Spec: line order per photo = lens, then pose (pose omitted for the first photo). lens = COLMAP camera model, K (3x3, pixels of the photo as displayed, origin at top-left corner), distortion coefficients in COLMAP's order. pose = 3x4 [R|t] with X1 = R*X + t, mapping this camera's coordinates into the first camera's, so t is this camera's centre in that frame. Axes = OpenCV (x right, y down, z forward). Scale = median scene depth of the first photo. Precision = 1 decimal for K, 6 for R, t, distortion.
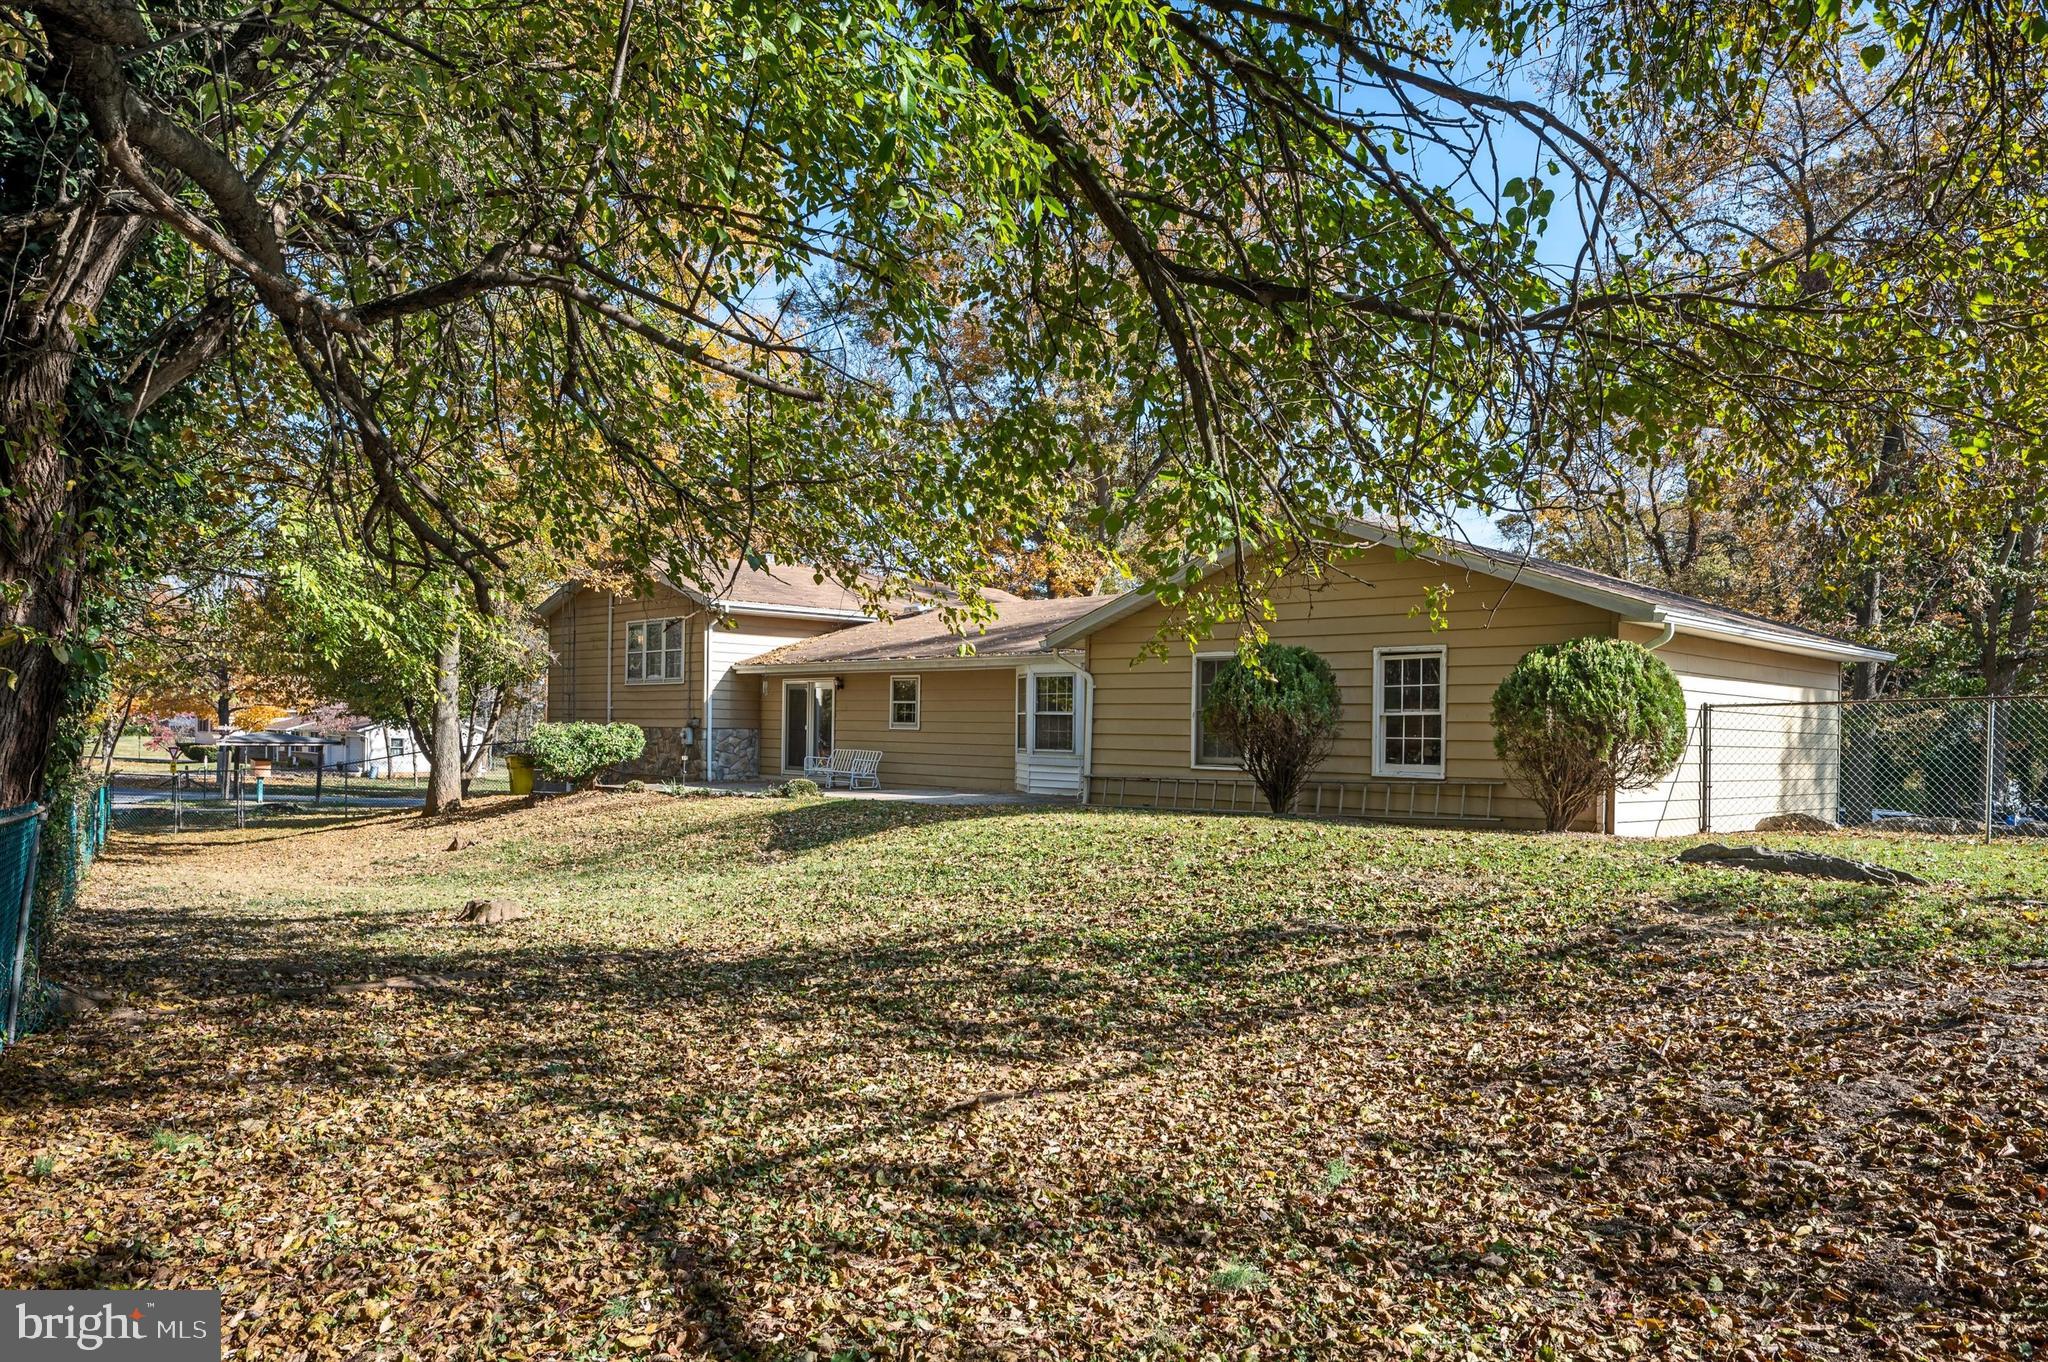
lens RADIAL K [[1375.1, 0, 1023.6], [0, 1375.1, 746.0], [0, 0, 1]] dist [-0.001826, 0.002401]
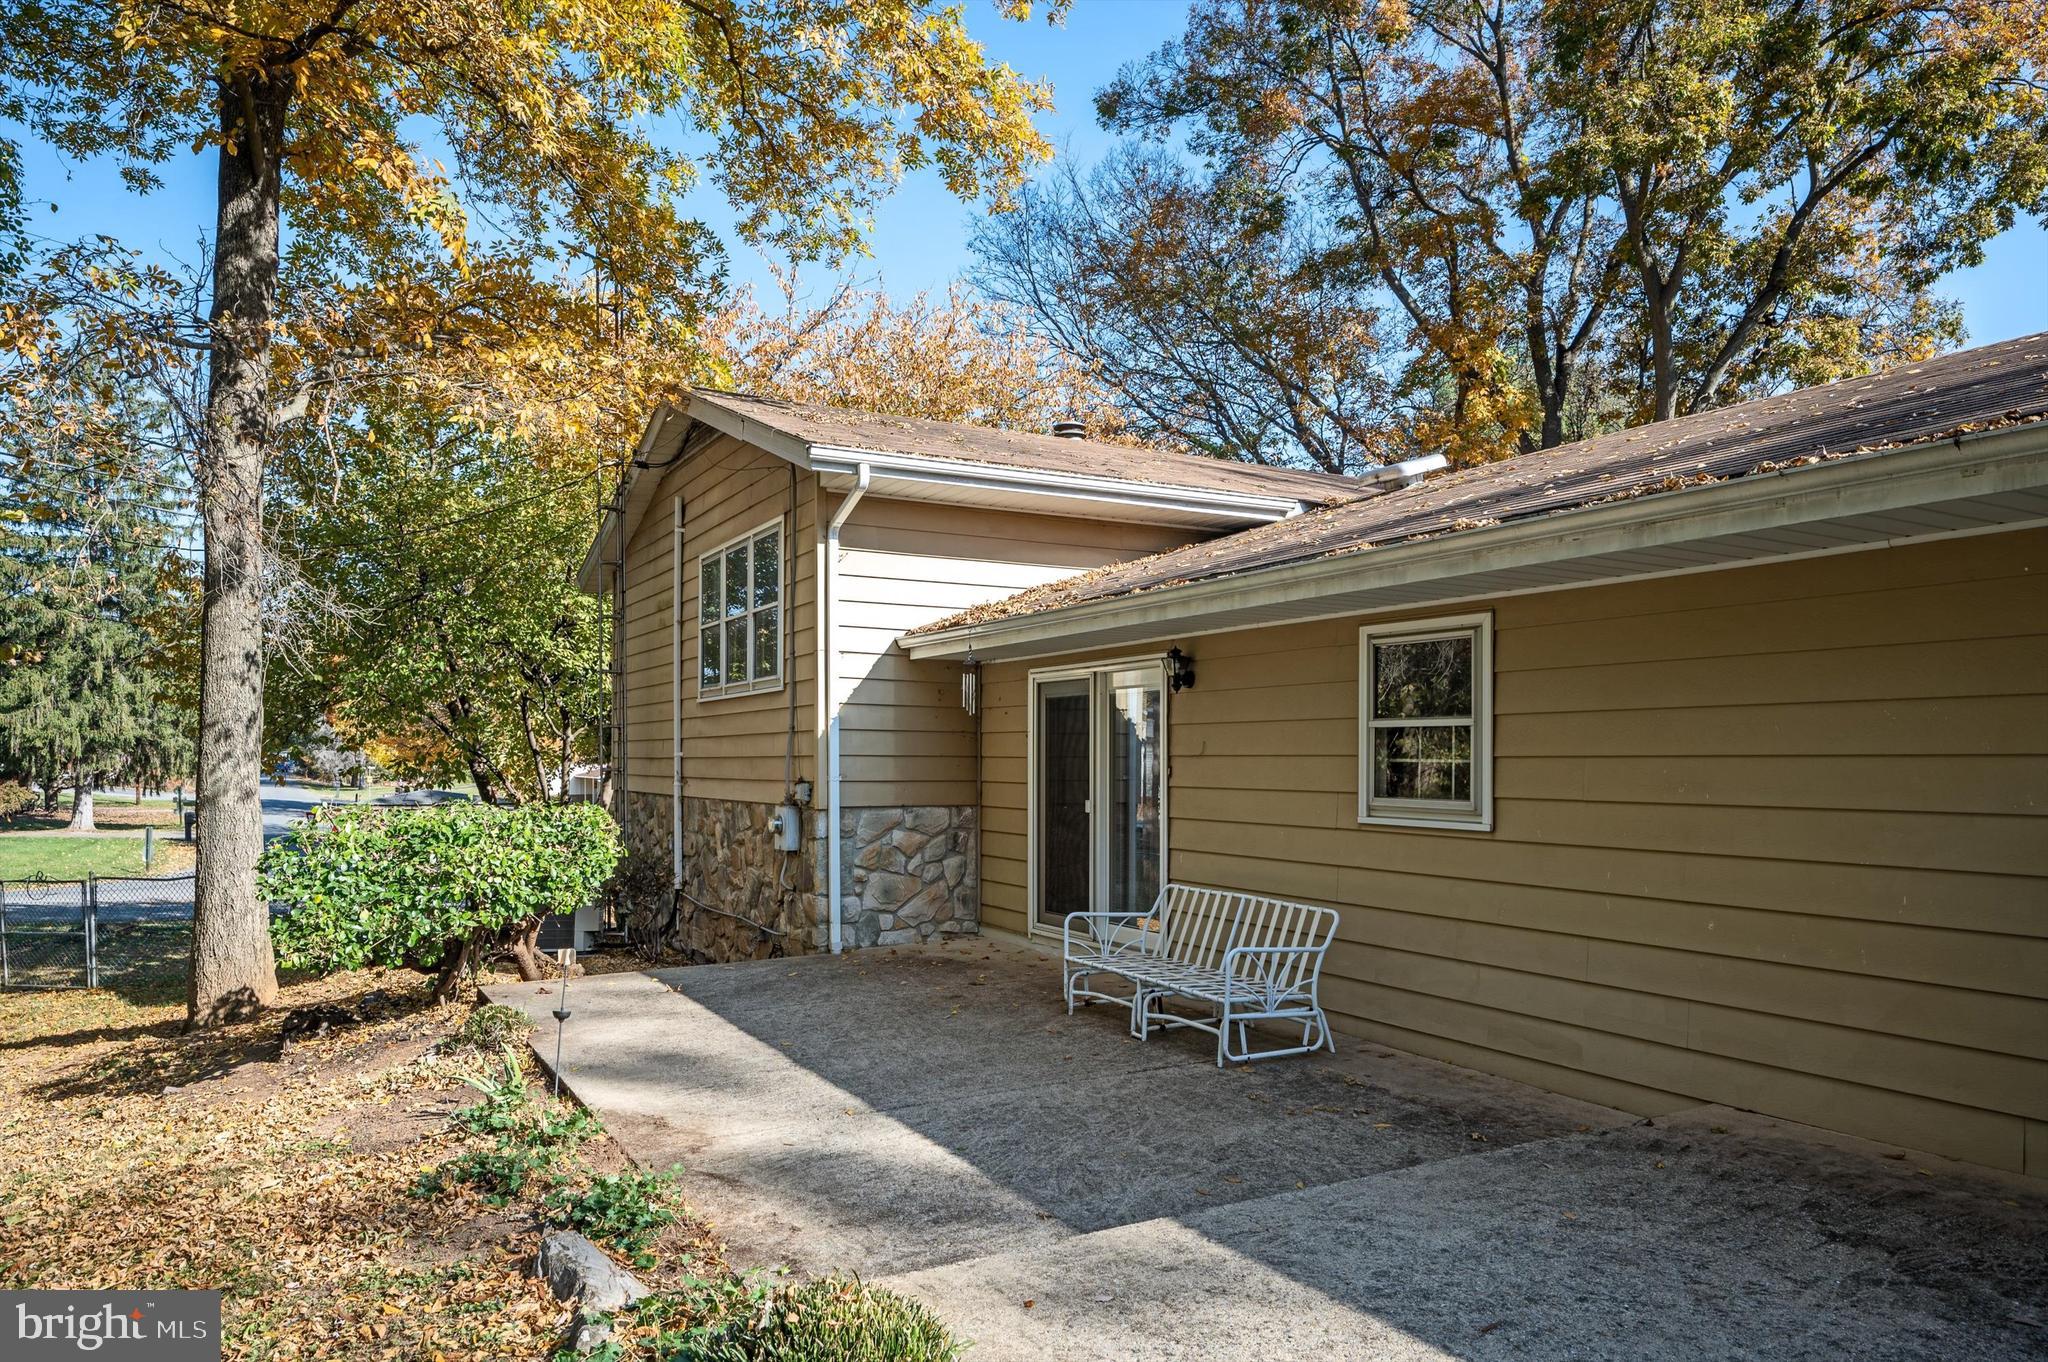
lens RADIAL K [[1375.1, 0, 1023.6], [0, 1375.1, 746.0], [0, 0, 1]] dist [-0.001826, 0.002401]
pose [[0.962821, -0.017761, -0.269556, -0.081666], [0.011517, 0.999628, -0.024729, -0.020042], [0.269894, 0.020705, 0.962667, 0.670473]]
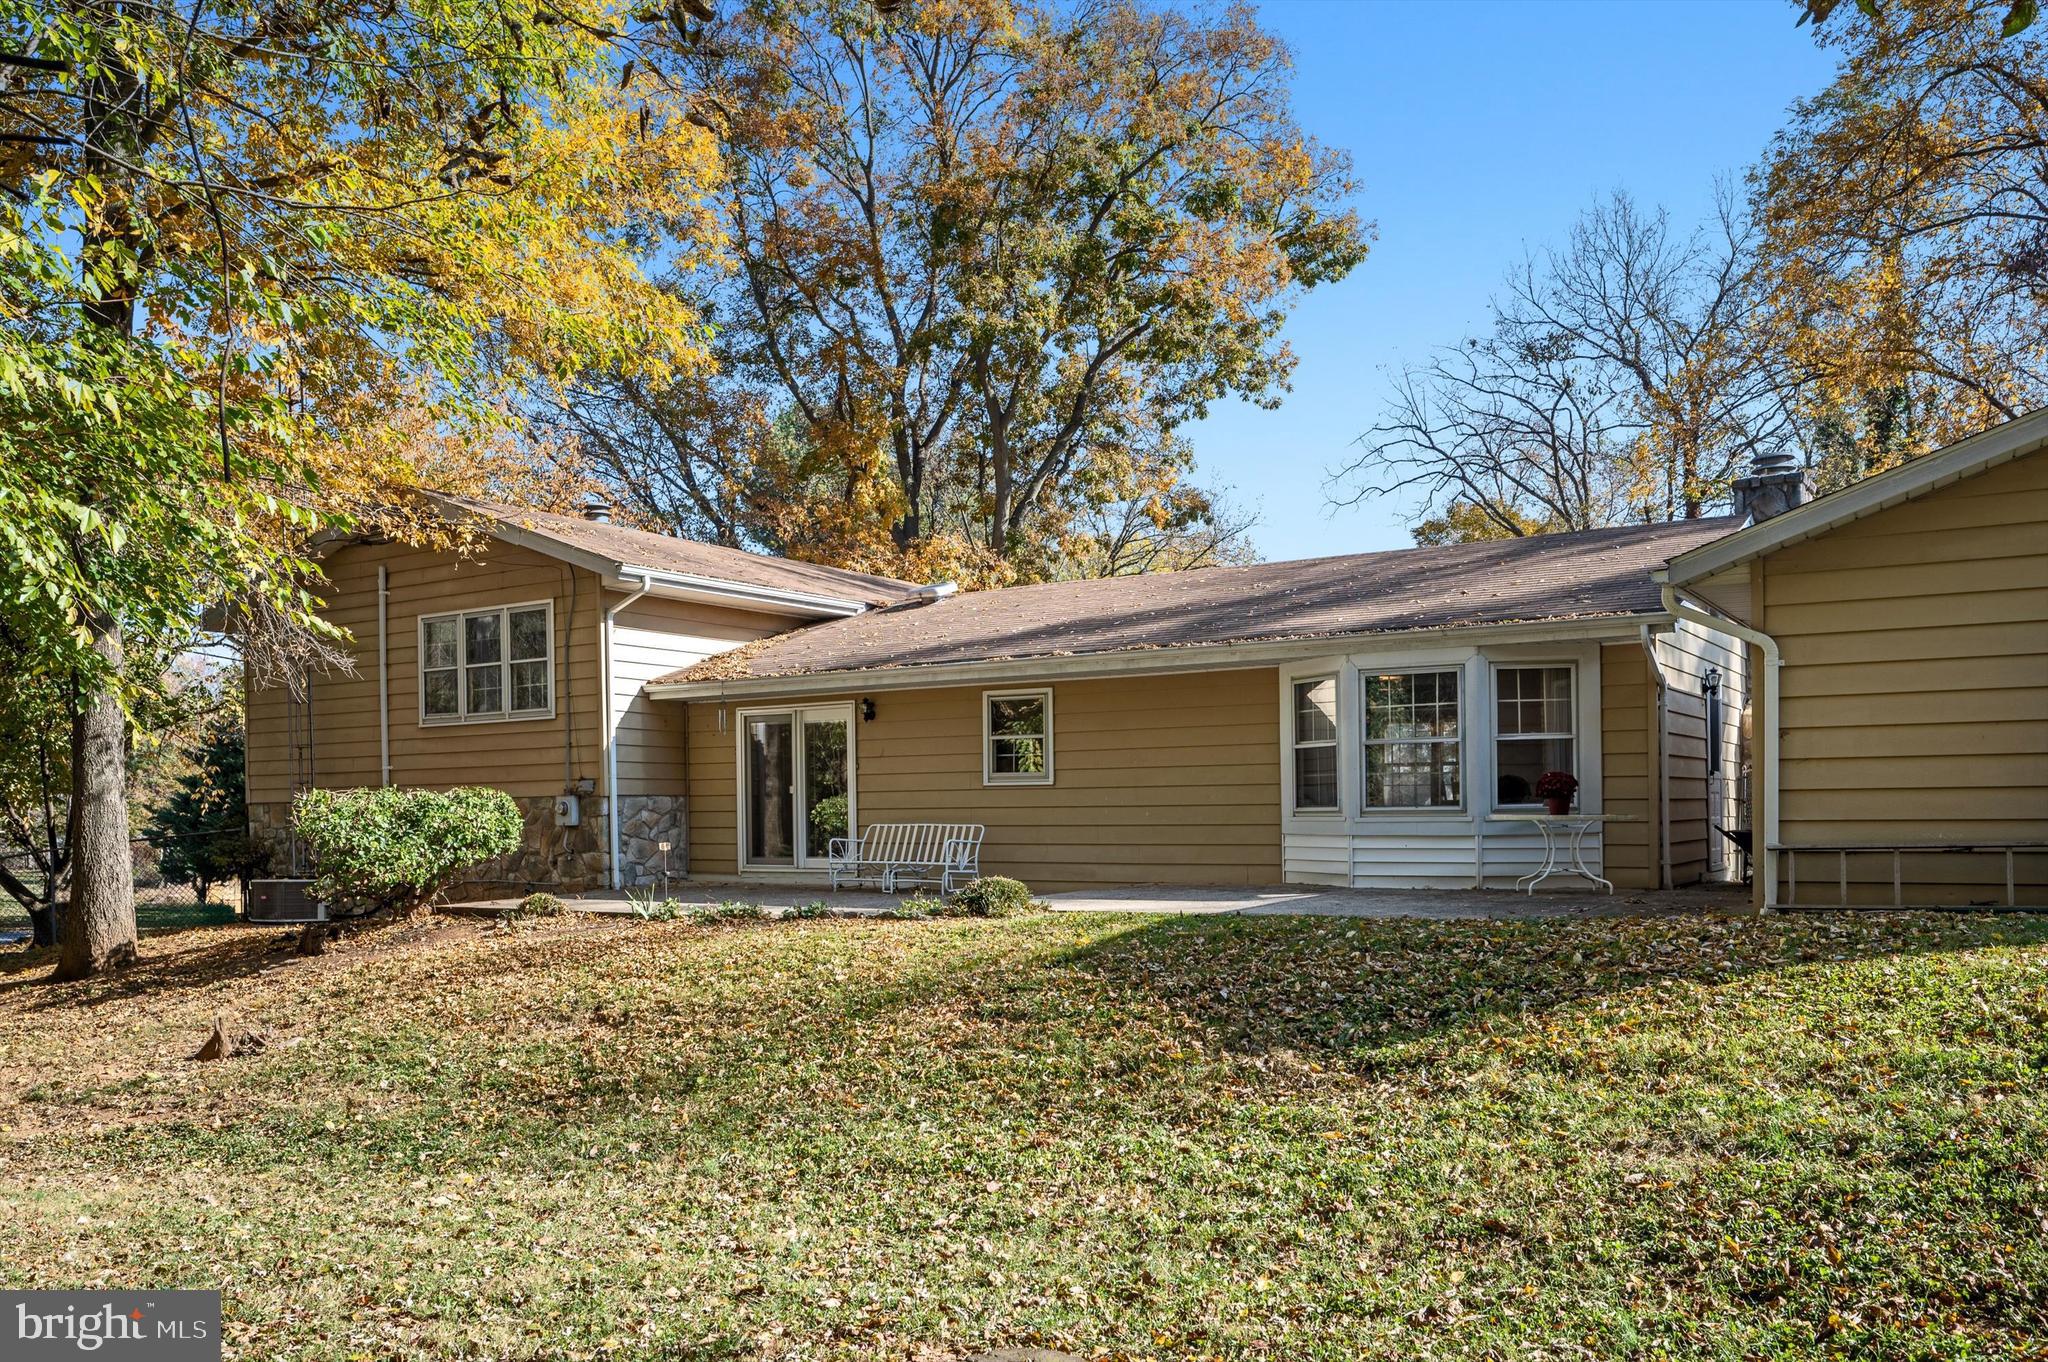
lens RADIAL K [[1589.0, 0, 1022.7], [0, 1589.0, 801.5], [0, 0, 1]] dist [-0.001119, -0.000464]
pose [[0.974002, -0.027734, 0.224835, -0.215049], [0.031141, 0.999447, -0.011622, 0.002529], [-0.224388, 0.018321, 0.974328, 0.330855]]
